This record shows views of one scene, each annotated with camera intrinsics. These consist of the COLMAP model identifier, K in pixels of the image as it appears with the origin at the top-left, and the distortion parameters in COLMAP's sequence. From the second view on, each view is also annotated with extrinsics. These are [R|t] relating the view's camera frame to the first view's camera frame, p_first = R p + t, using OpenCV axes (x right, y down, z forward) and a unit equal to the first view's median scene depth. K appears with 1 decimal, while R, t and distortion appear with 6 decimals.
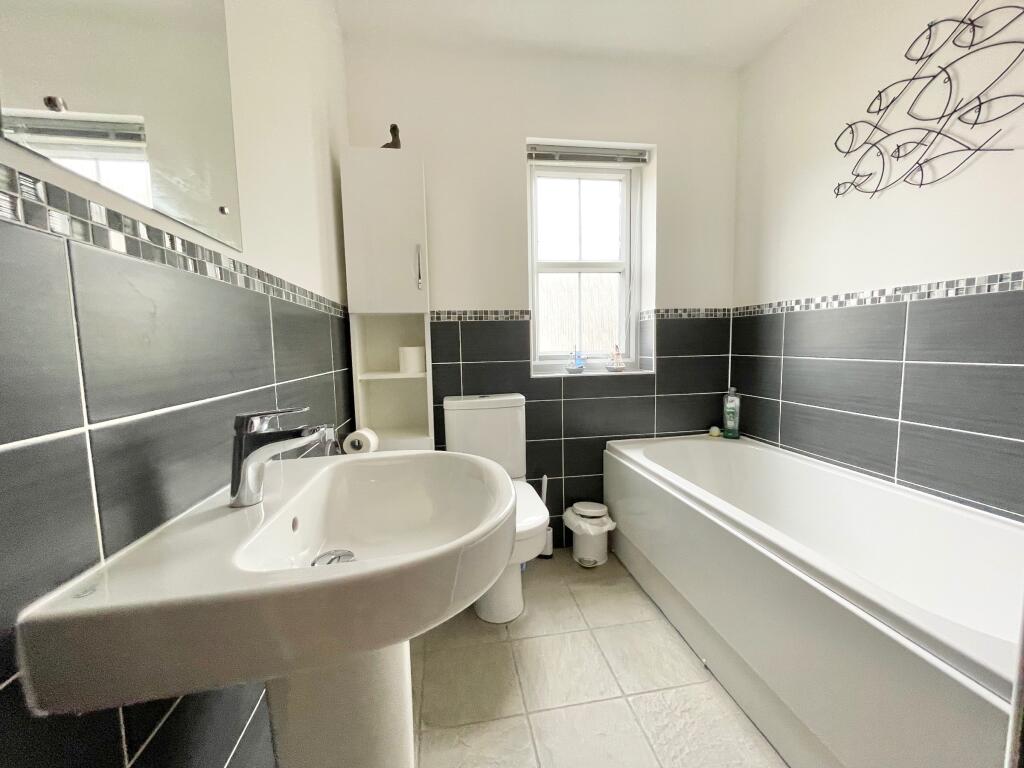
lens RADIAL K [[416.5, 0, 510.3], [0, 416.5, 383.2], [0, 0, 1]] dist [-0.003477, 0.000822]
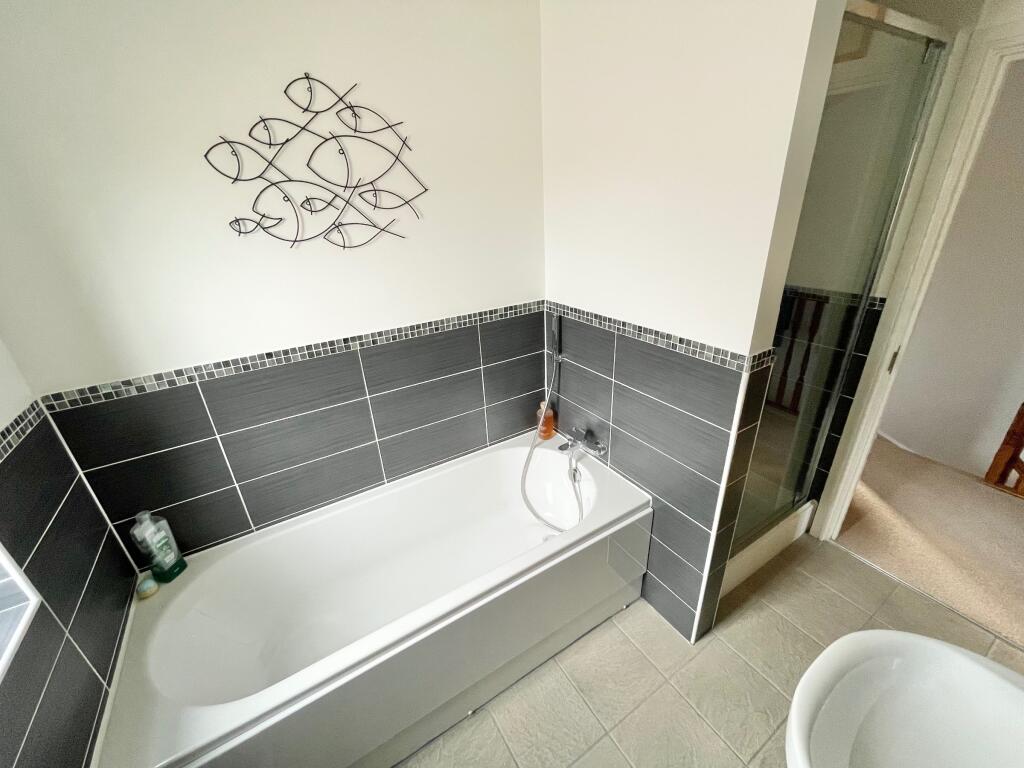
lens RADIAL K [[416.5, 0, 514.0], [0, 416.5, 383.4], [0, 0, 1]] dist [-0.003477, 0.000822]
pose [[-0.390418, -0.340918, 0.855189, -0.142676], [0.134781, 0.897735, 0.419411, -0.366670], [-0.910719, 0.279008, -0.304543, 0.680780]]
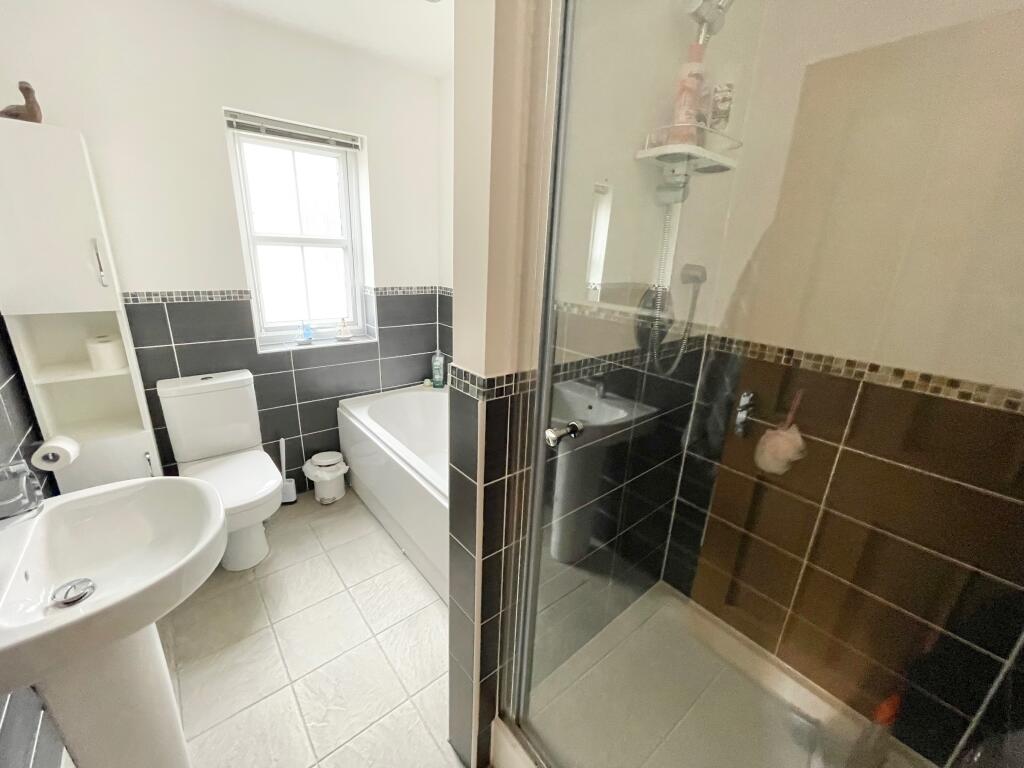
lens RADIAL K [[416.5, 0, 511.8], [0, 416.5, 383.4], [0, 0, 1]] dist [-0.003477, 0.000822]
pose [[0.858902, -0.098309, 0.502616, 0.067422], [-0.014650, 0.976285, 0.215991, -0.186211], [-0.511931, -0.192879, 0.837093, -0.255798]]
